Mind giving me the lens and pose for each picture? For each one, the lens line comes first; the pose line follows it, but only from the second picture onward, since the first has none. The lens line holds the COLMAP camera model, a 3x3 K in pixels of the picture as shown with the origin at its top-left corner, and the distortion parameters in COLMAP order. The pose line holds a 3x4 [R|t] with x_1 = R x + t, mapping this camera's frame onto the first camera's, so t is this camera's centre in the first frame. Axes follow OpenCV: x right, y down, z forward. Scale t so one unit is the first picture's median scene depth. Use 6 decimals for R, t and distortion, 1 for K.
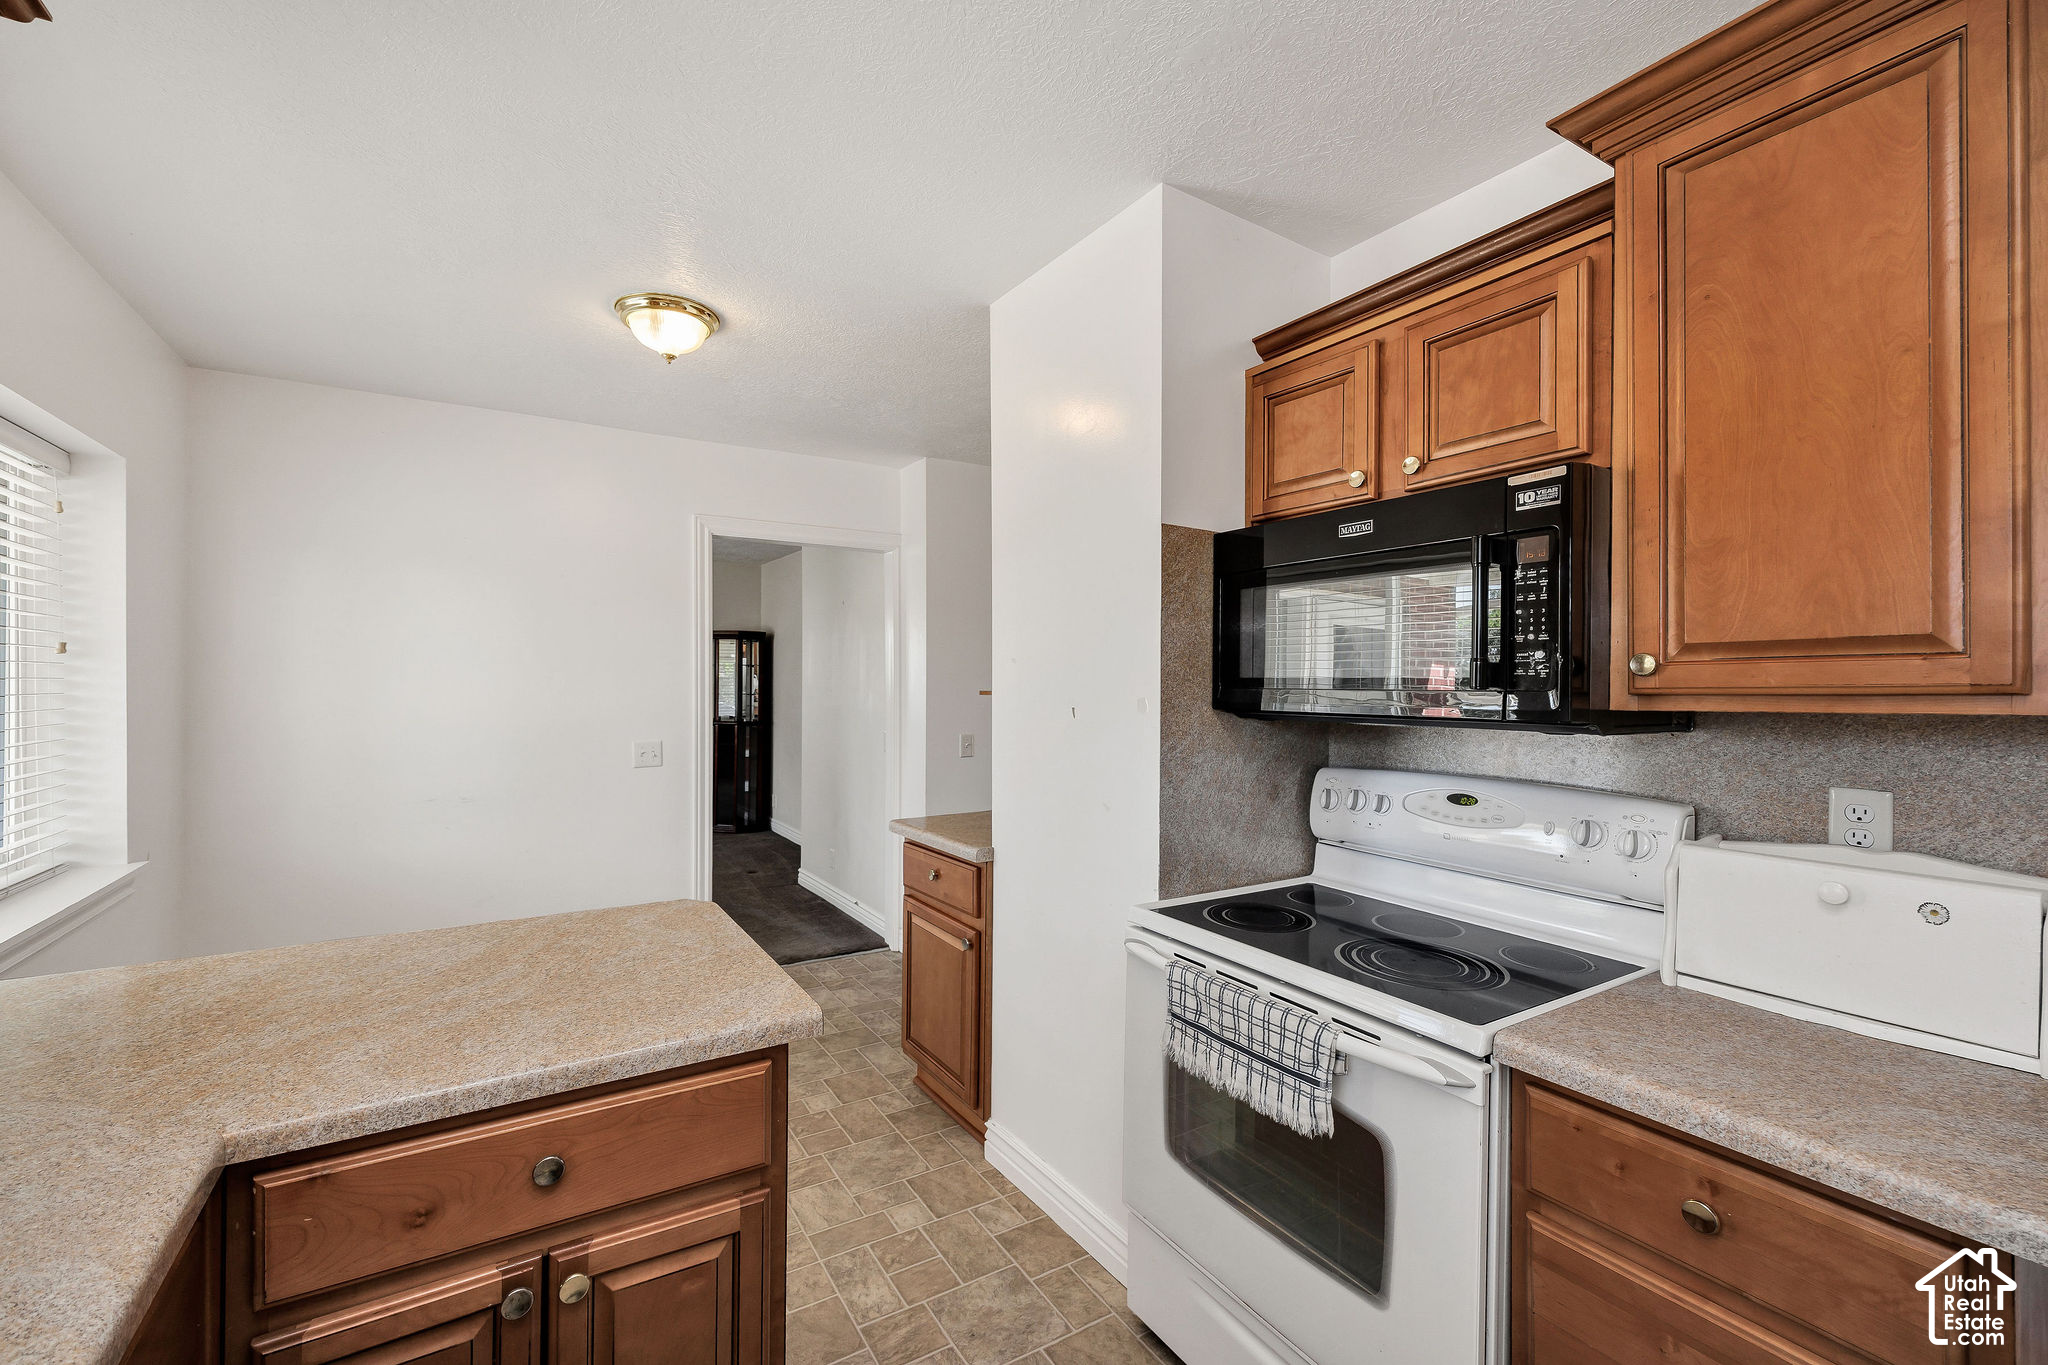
lens RADIAL K [[876.1, 0, 1024.0], [0, 876.1, 682.5], [0, 0, 1]] dist [0.010728, 0.000077]
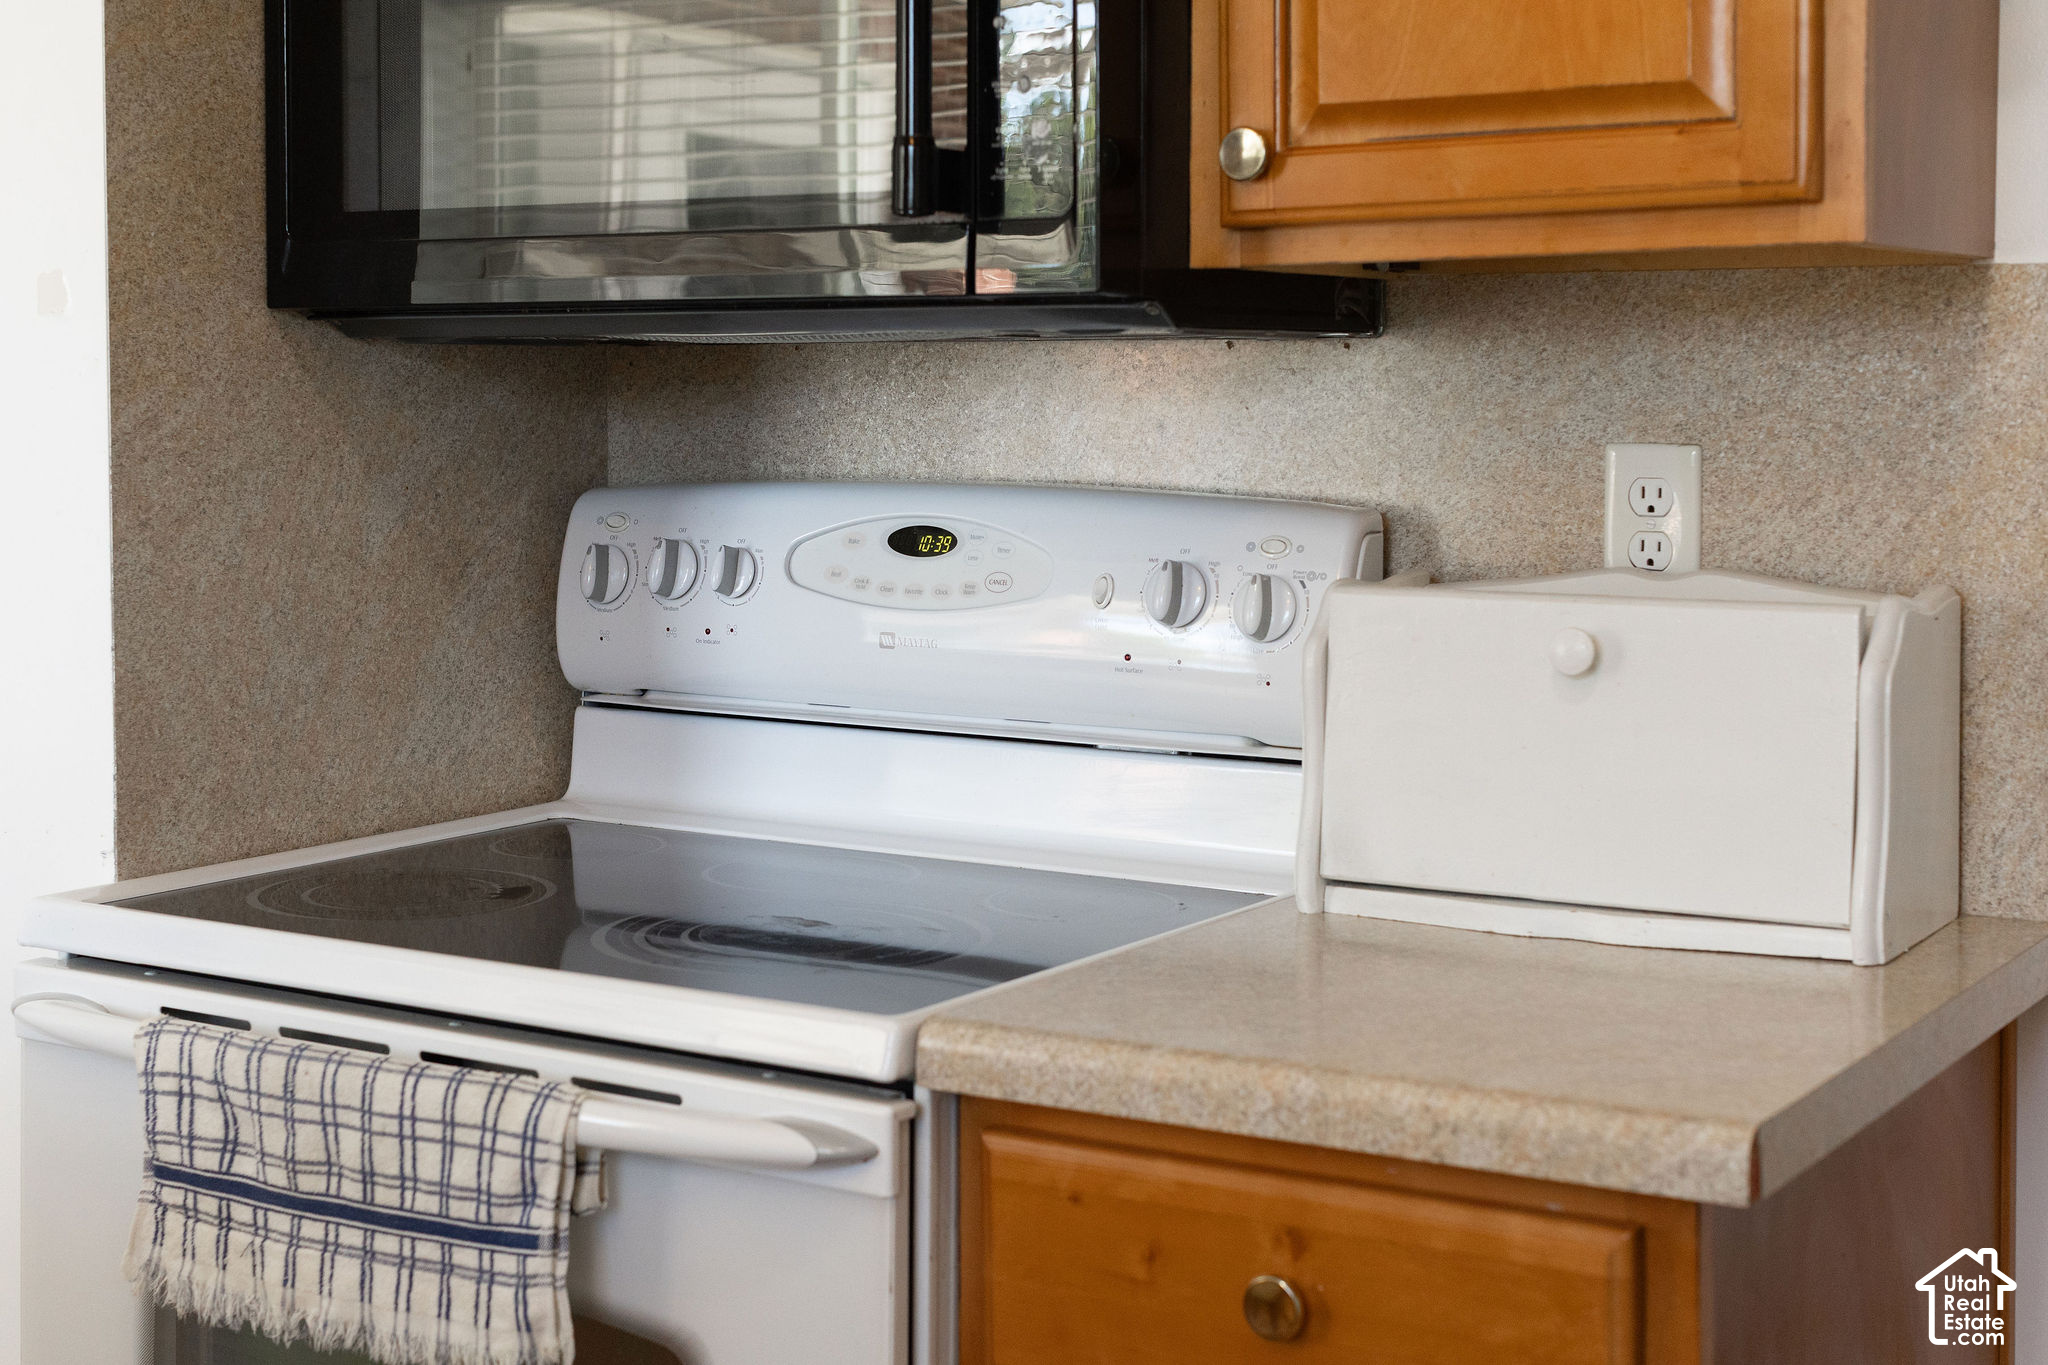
lens RADIAL K [[3209.2, 0, 1024.0], [0, 3209.2, 682.5], [0, 0, 1]] dist [0.003596, -0.063003]
pose [[0.914606, -0.030666, 0.403183, -0.028082], [-0.004856, 0.996215, 0.086788, 0.082861], [-0.404318, -0.081335, 0.910995, -0.331431]]
